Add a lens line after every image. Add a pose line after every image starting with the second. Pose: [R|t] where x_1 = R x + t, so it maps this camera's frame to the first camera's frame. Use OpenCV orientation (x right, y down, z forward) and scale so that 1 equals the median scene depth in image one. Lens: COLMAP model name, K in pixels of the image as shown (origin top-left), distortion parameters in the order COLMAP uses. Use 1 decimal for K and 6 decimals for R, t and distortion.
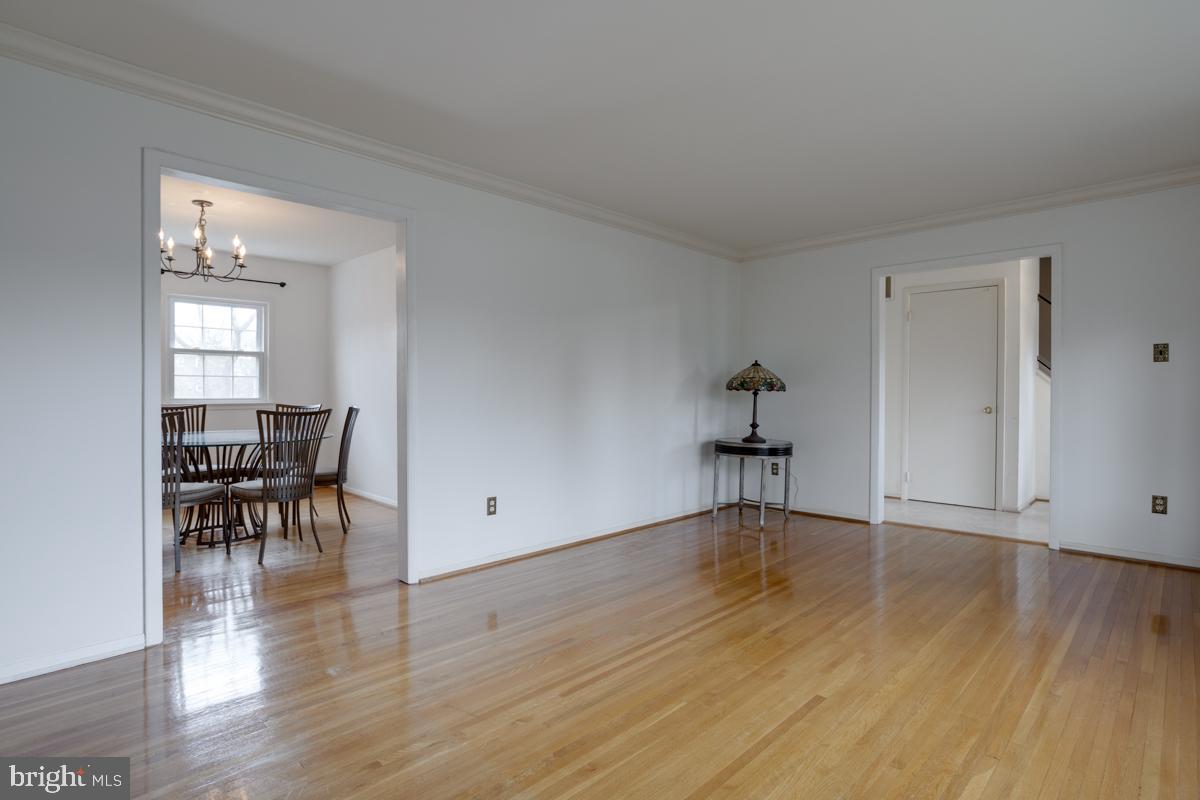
lens RADIAL K [[617.7, 0, 607.4], [0, 617.7, 389.8], [0, 0, 1]] dist [-0.051405, 0.038963]
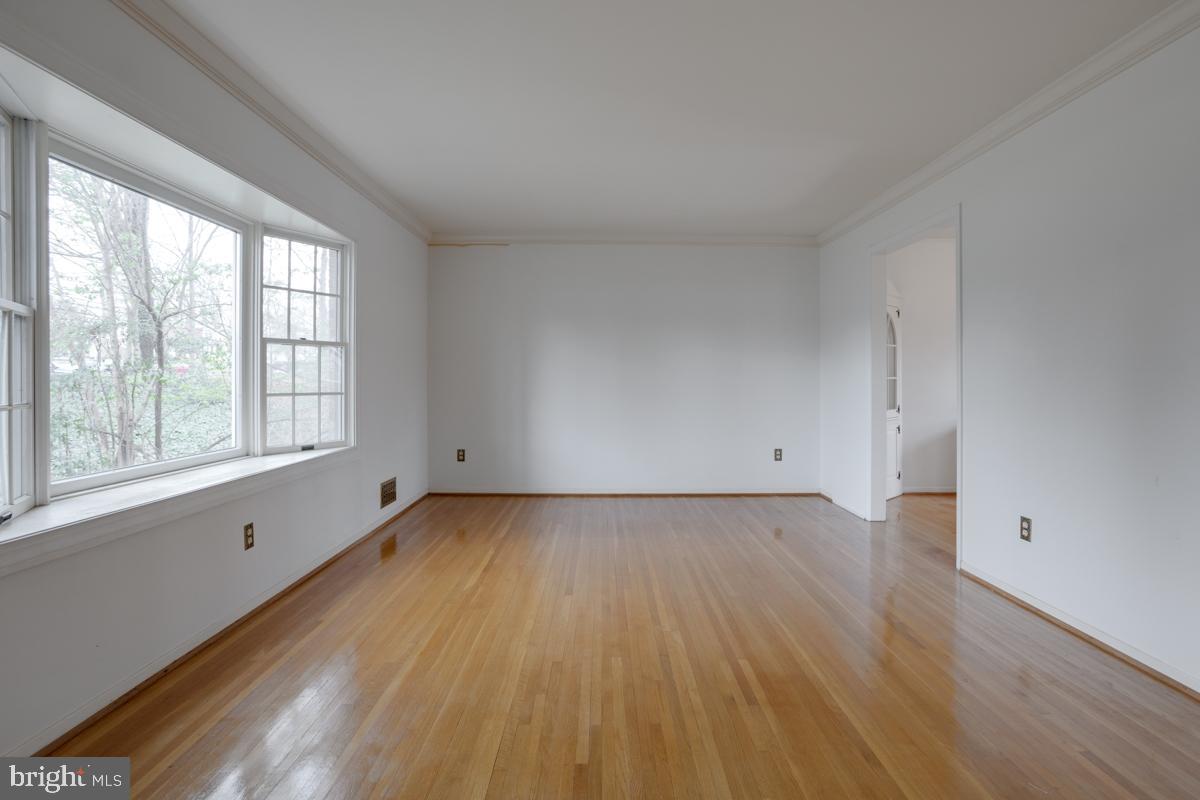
lens RADIAL K [[617.7, 0, 607.4], [0, 617.7, 389.8], [0, 0, 1]] dist [-0.051405, 0.038963]
pose [[-0.716466, 0.006378, -0.697593, 0.546751], [-0.005970, 0.999866, 0.015274, 0.003509], [0.697596, 0.015108, -0.716332, 0.889377]]
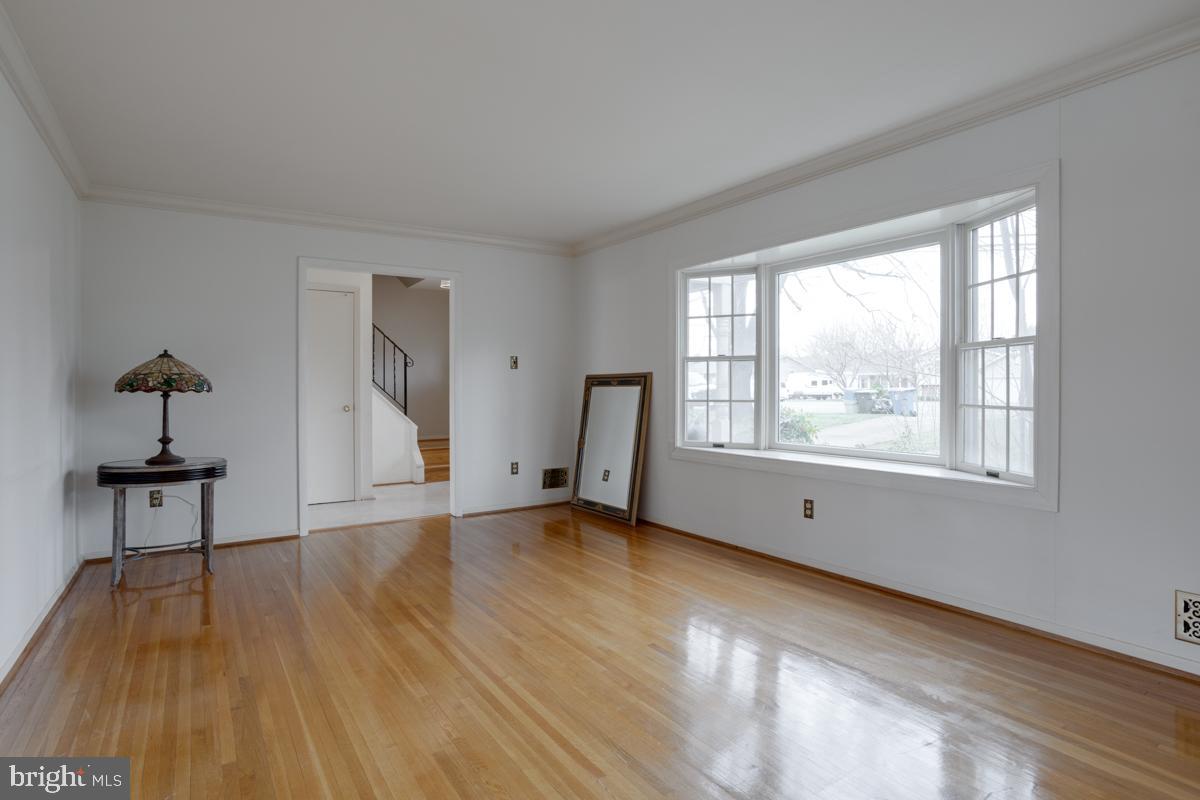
lens RADIAL K [[617.7, 0, 607.4], [0, 617.7, 389.8], [0, 0, 1]] dist [-0.051405, 0.038963]
pose [[0.217260, -0.002939, 0.976109, -0.356275], [0.007269, 0.999973, 0.001393, 0.001868], [-0.976087, 0.006793, 0.217275, 0.351850]]
